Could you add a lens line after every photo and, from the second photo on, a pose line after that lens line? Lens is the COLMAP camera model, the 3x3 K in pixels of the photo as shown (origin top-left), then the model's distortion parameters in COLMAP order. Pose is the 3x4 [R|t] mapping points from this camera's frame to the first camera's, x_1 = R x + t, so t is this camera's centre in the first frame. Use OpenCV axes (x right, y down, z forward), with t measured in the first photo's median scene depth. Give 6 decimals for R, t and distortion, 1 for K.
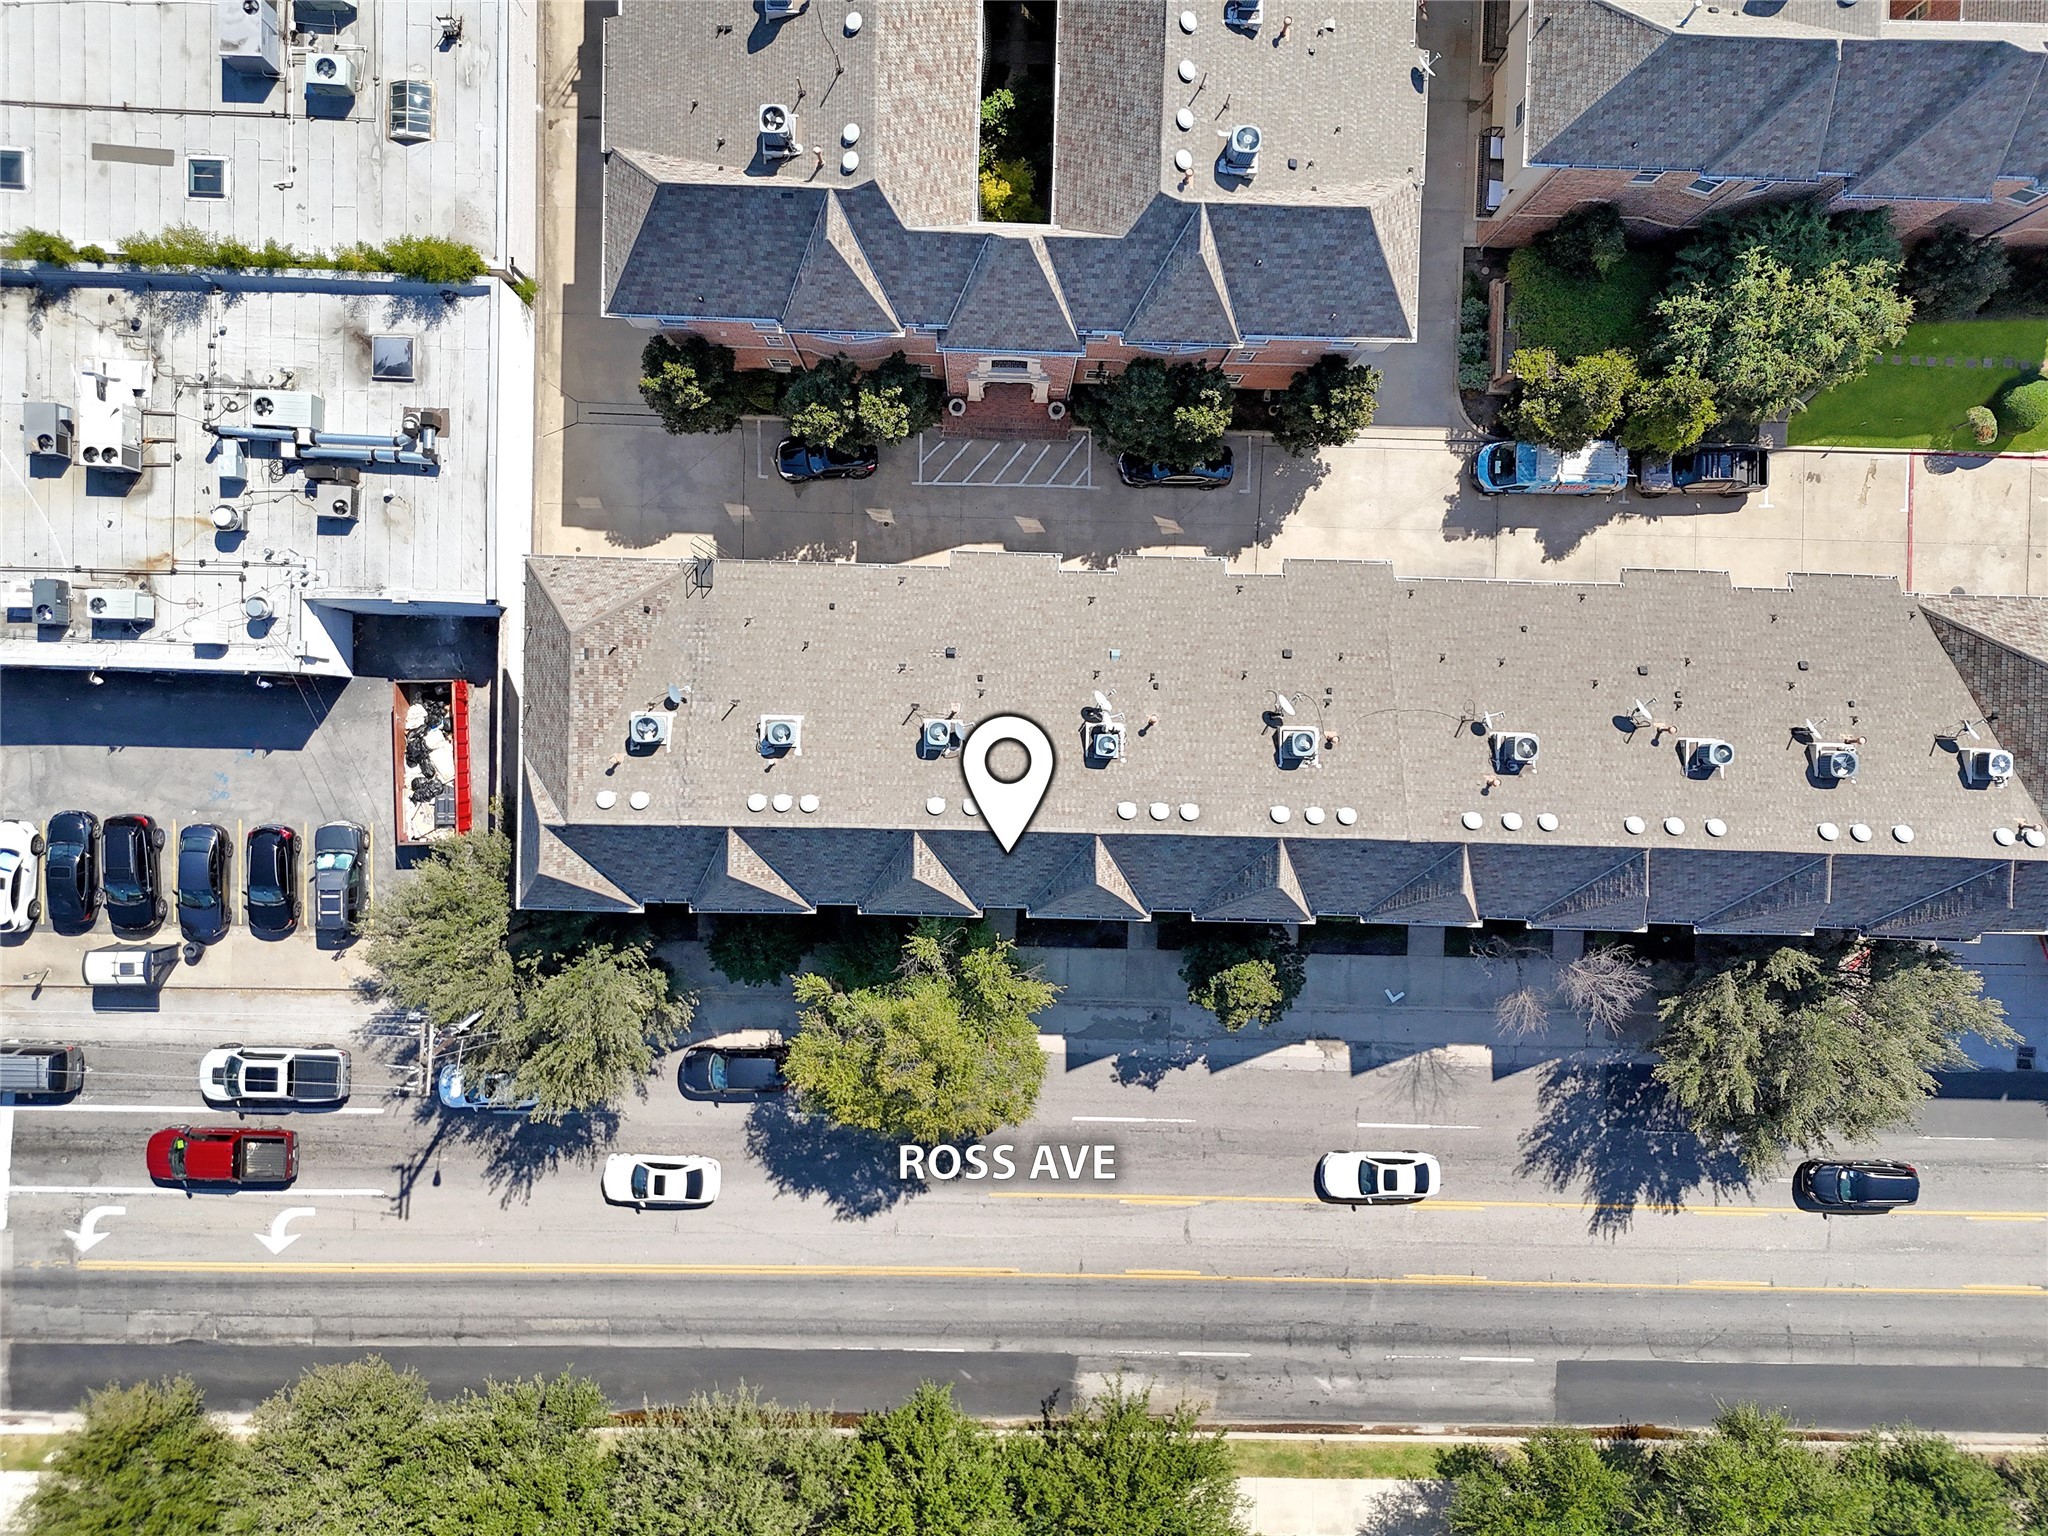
lens RADIAL K [[1511.7, 0, 1034.2], [0, 1511.7, 764.7], [0, 0, 1]] dist [0.071831, -0.083061]
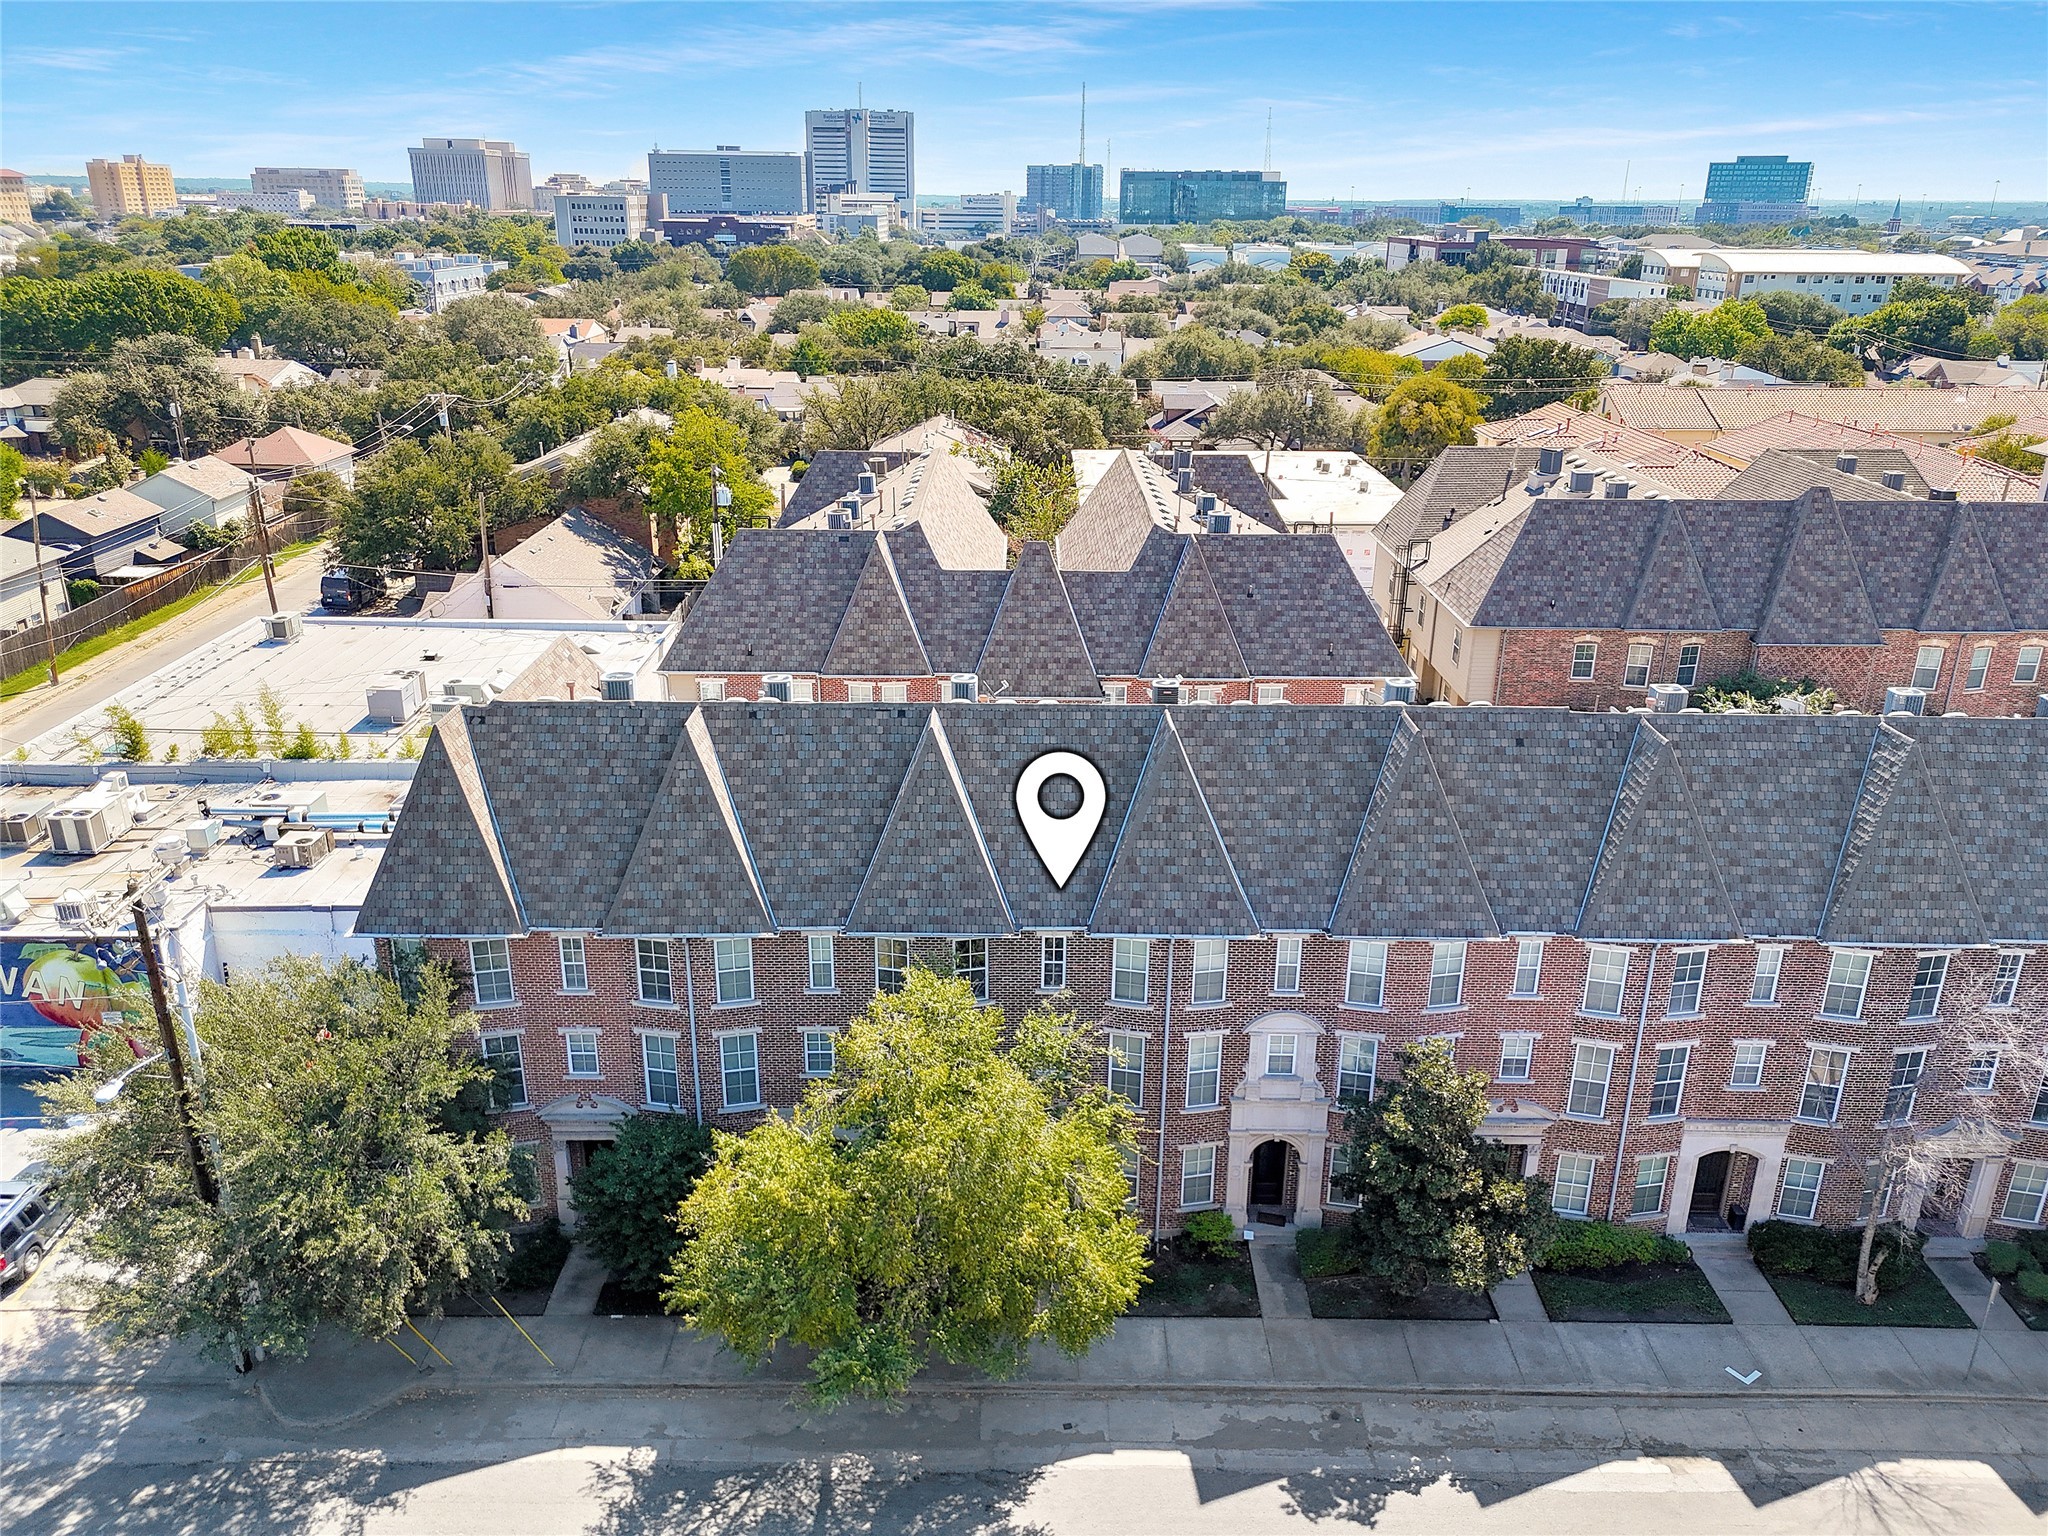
lens RADIAL K [[1511.7, 0, 1019.1], [0, 1511.7, 755.7], [0, 0, 1]] dist [0.071831, -0.083061]
pose [[0.999416, -0.028937, 0.018186, -0.047446], [0.026734, 0.330399, -0.943463, 0.745485], [0.021293, 0.943398, 0.330979, 0.713386]]
